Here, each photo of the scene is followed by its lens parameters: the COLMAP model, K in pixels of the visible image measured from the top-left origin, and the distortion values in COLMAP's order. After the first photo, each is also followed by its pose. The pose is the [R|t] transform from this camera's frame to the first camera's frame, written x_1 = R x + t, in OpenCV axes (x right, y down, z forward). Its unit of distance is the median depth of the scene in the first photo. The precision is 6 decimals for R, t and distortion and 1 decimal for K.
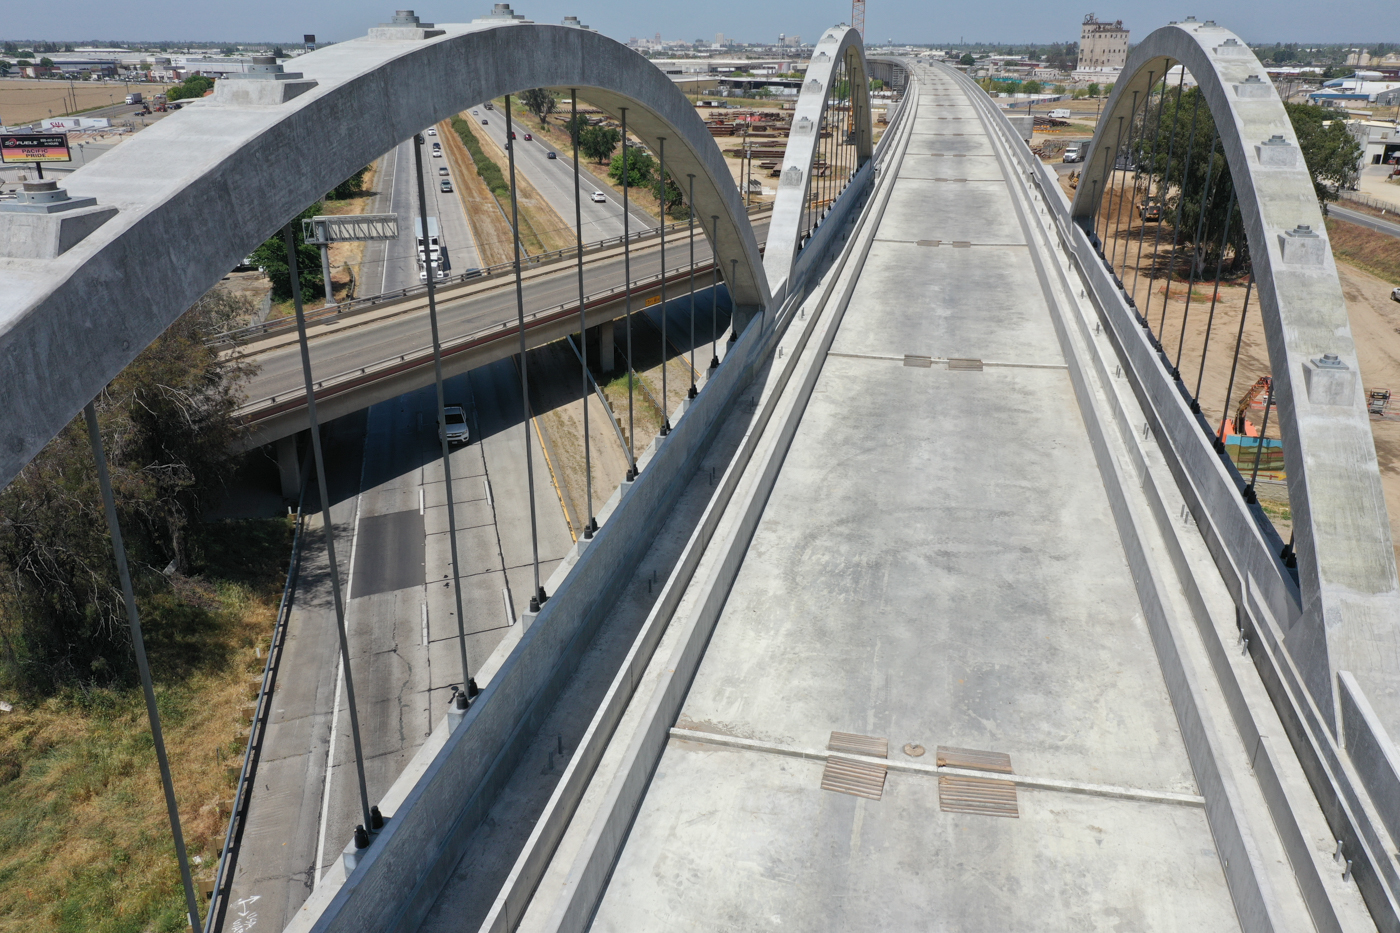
lens RADIAL K [[1110.2, 0, 705.2], [0, 1110.2, 468.6], [0, 0, 1]] dist [0.020489, 0.003887]
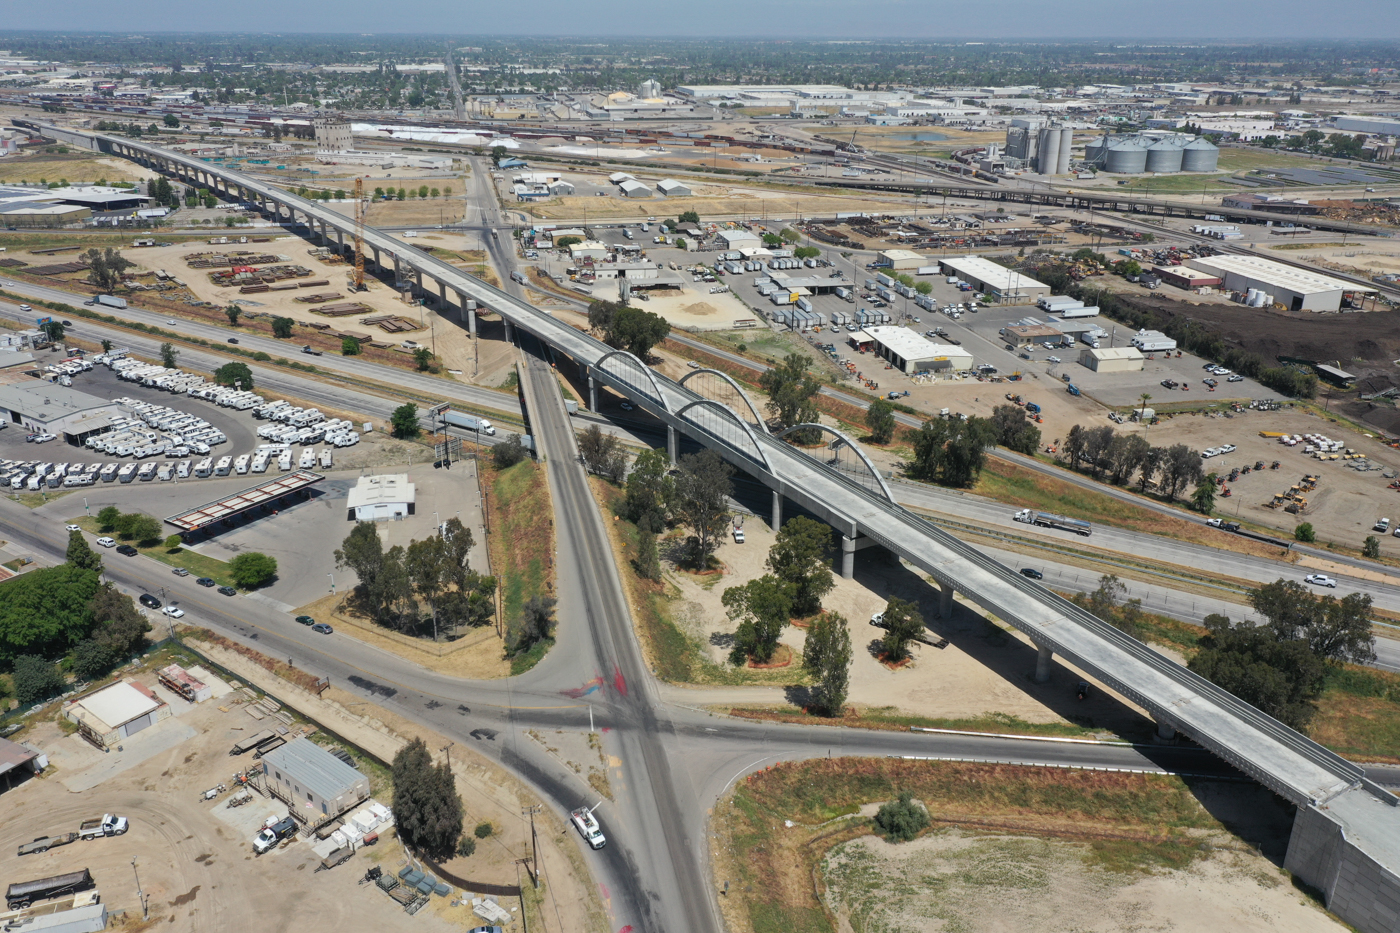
lens RADIAL K [[1110.2, 0, 705.2], [0, 1110.2, 468.6], [0, 0, 1]] dist [0.020489, 0.003887]
pose [[0.735404, -0.246958, 0.631026, -0.431011], [0.237699, 0.966067, 0.101062, -0.046285], [-0.634571, 0.075673, 0.769151, -0.450297]]
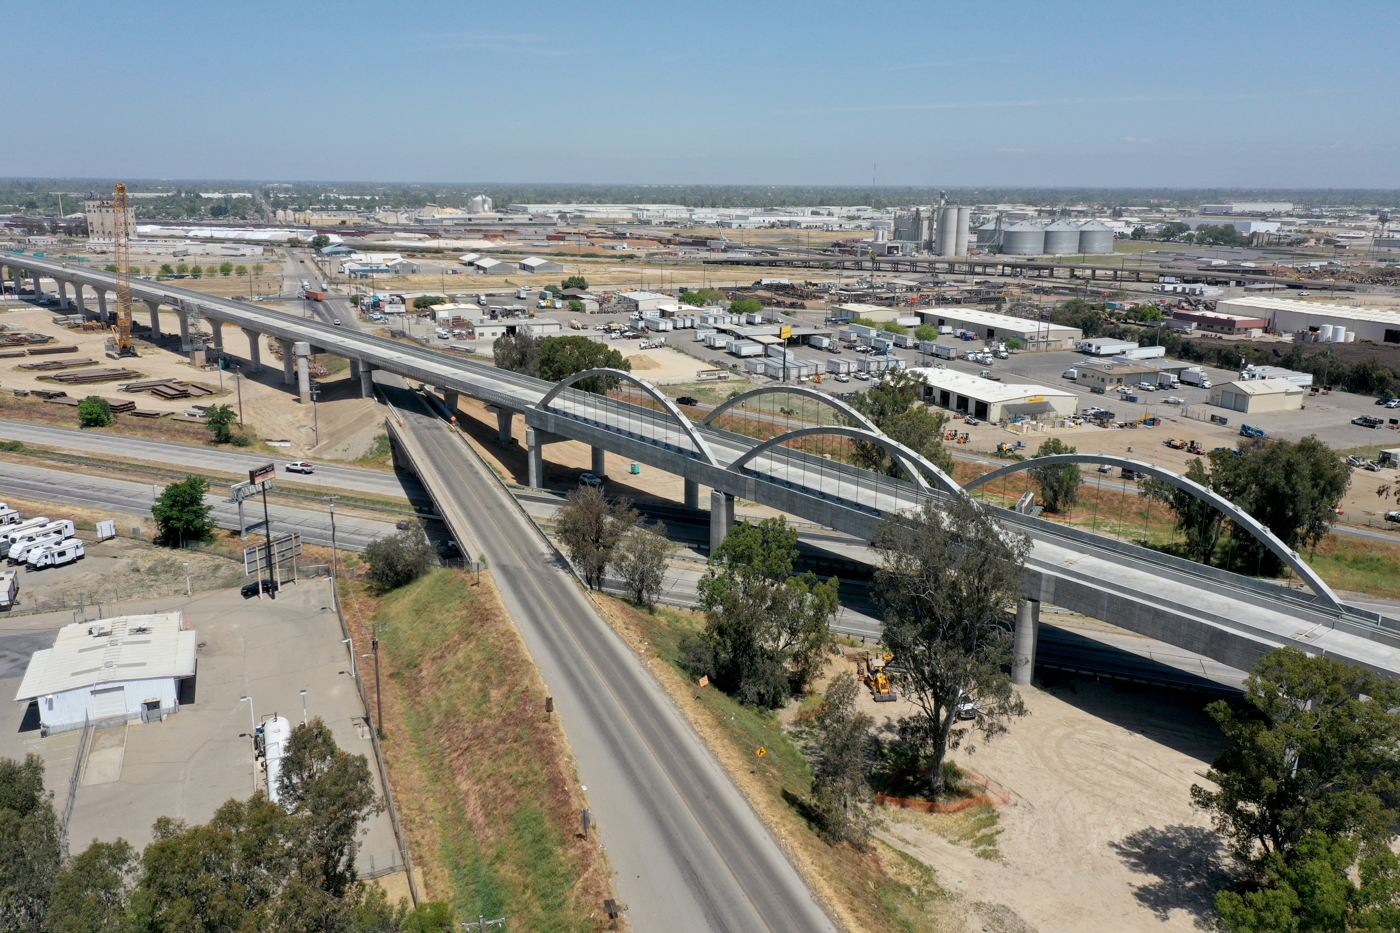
lens RADIAL K [[1110.2, 0, 705.2], [0, 1110.2, 468.6], [0, 0, 1]] dist [0.020489, 0.003887]
pose [[0.617134, -0.195644, 0.762148, -0.279081], [0.274433, 0.961293, 0.024548, -0.023930], [-0.737450, 0.194009, 0.646937, -0.135455]]
